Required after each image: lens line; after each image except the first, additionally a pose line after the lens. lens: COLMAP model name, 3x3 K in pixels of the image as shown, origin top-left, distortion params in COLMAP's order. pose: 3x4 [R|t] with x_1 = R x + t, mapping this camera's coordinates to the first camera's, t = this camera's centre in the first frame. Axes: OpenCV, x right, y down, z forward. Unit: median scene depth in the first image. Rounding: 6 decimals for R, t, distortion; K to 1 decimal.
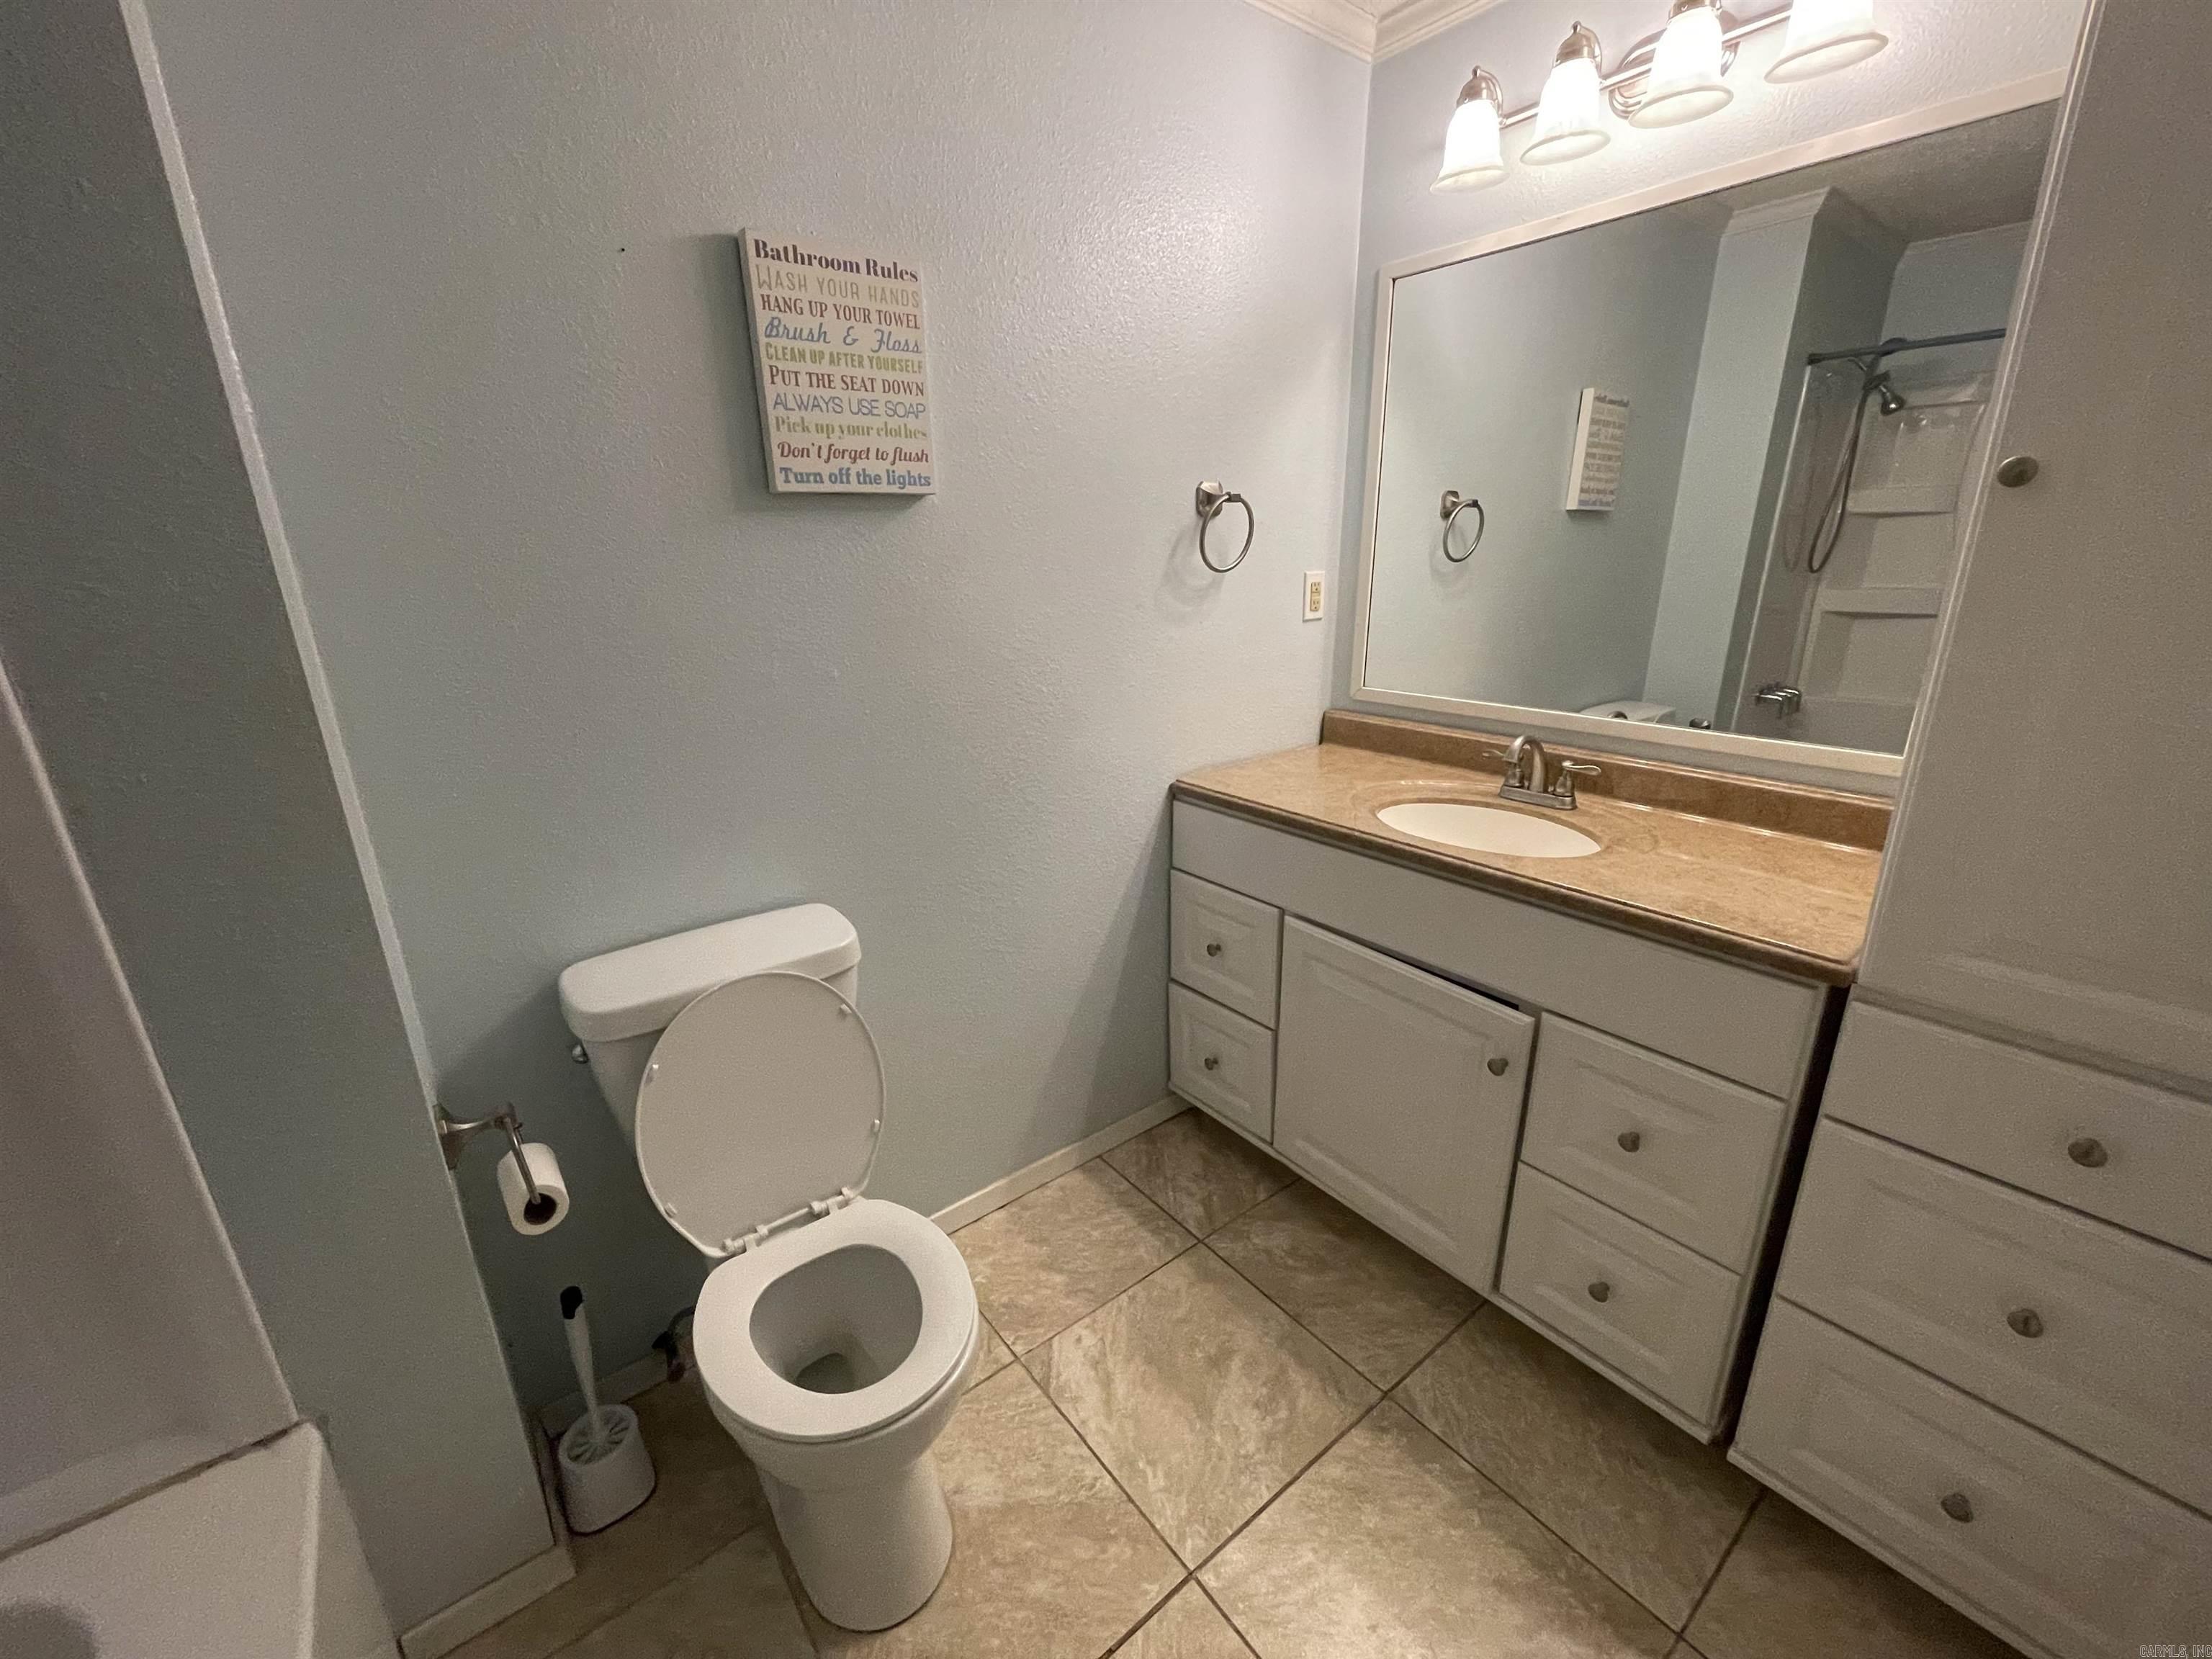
lens RADIAL K [[901.7, 0, 1106.6], [0, 901.7, 834.7], [0, 0, 1]] dist [0.004270, 0.000745]
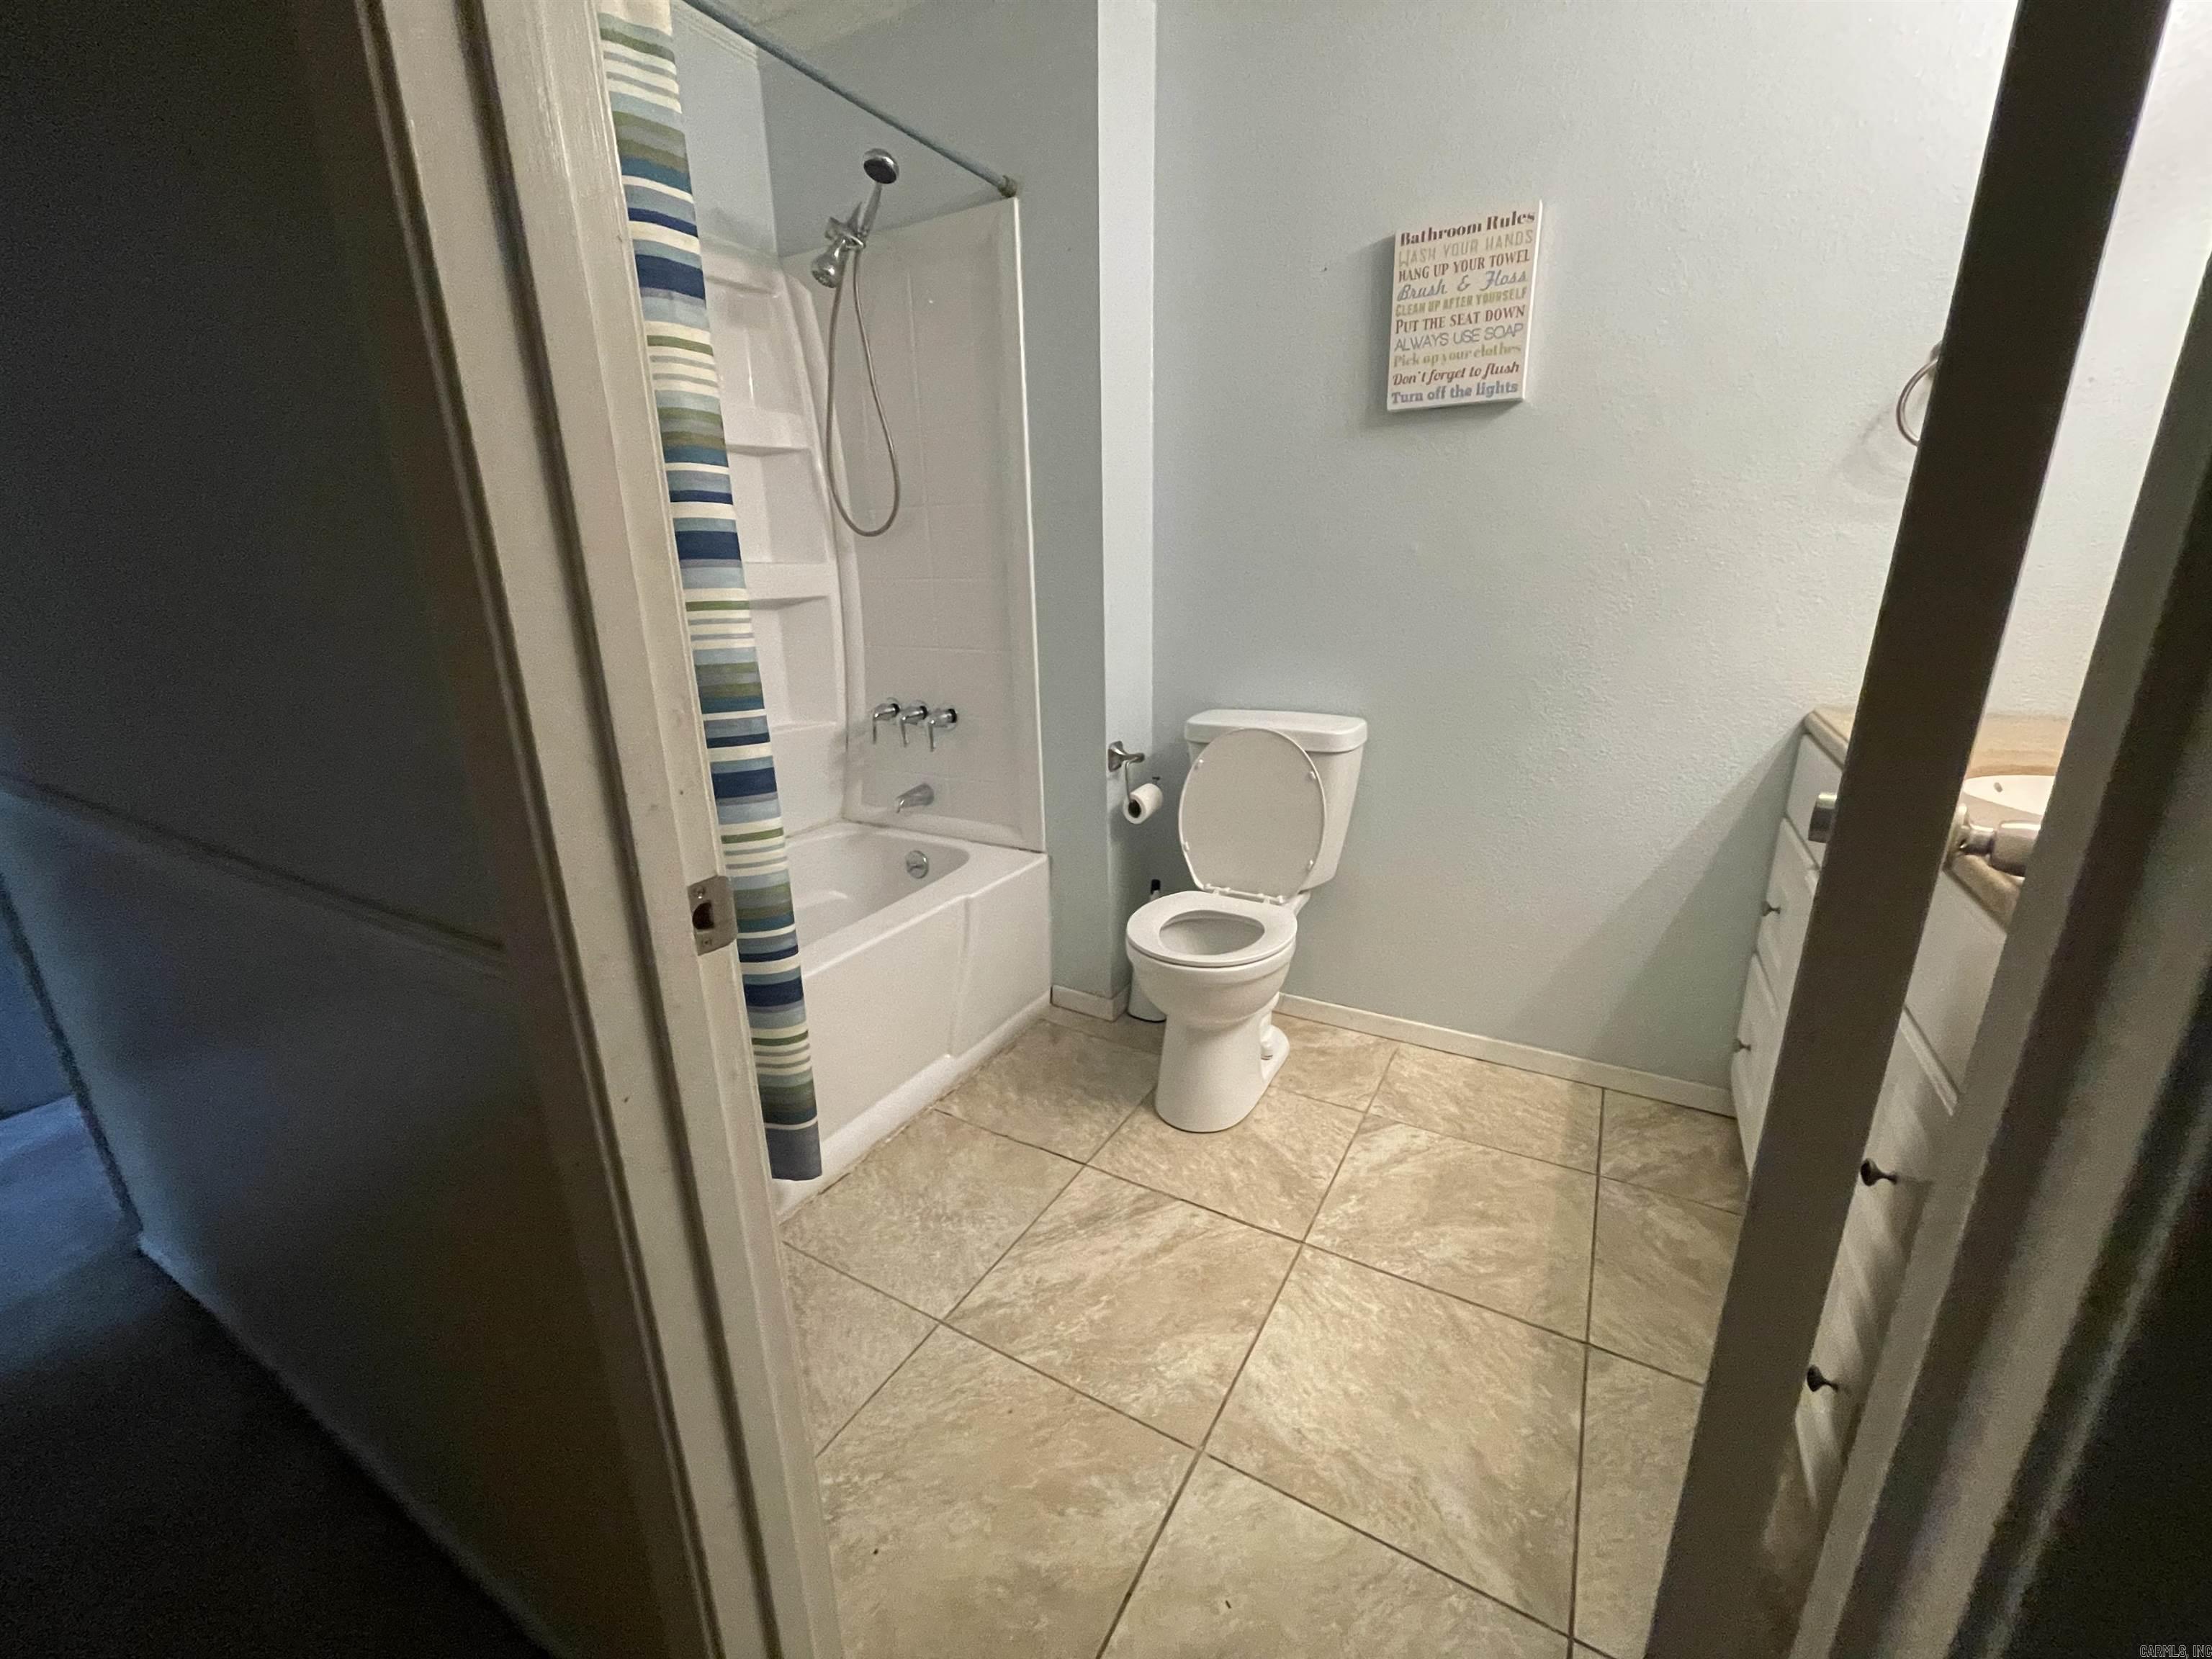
lens RADIAL K [[901.7, 0, 1106.2], [0, 901.7, 826.6], [0, 0, 1]] dist [0.004270, 0.000745]
pose [[0.389864, 0.272457, -0.879644, 0.873304], [-0.275361, 0.946015, 0.170972, 0.117136], [0.878739, 0.175563, 0.443841, 0.088004]]
